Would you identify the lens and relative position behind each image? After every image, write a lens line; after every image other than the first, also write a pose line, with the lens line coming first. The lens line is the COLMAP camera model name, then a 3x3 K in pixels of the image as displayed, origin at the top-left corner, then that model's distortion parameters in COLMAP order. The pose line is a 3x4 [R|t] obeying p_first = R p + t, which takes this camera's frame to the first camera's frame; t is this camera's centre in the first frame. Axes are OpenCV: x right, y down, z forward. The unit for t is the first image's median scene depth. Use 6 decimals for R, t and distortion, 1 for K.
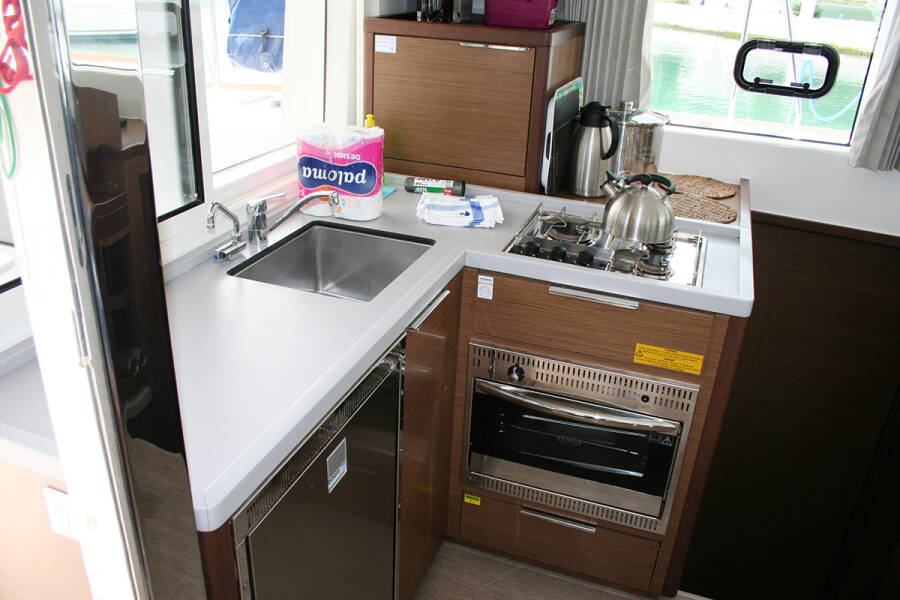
lens RADIAL K [[744.1, 0, 443.5], [0, 744.1, 303.5], [0, 0, 1]] dist [-0.152922, 0.116273]
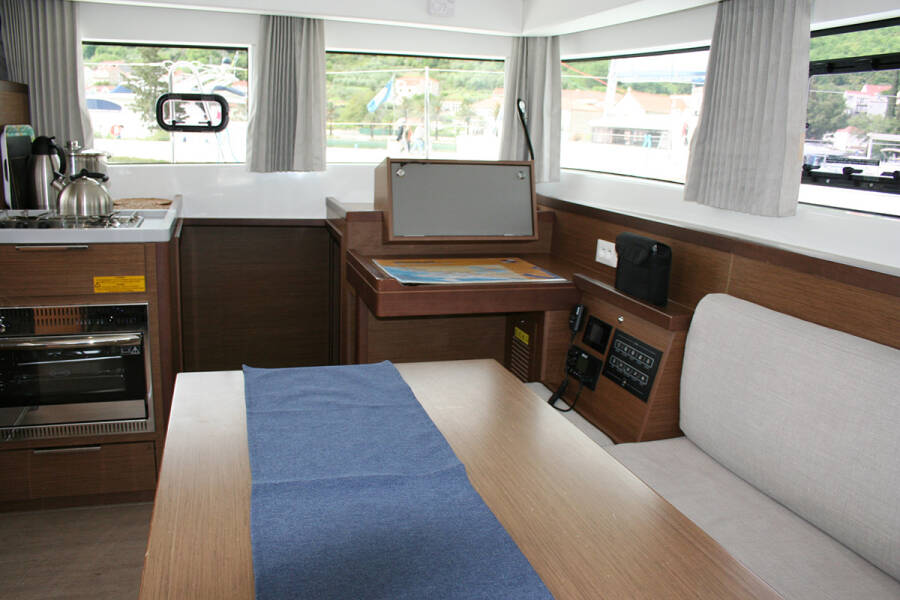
lens RADIAL K [[744.1, 0, 459.7], [0, 744.1, 296.9], [0, 0, 1]] dist [-0.152922, 0.116273]
pose [[0.787761, -0.142107, 0.599364, -0.005533], [0.258841, 0.959317, -0.112752, 0.324963], [-0.558957, 0.243962, 0.792496, -0.332400]]
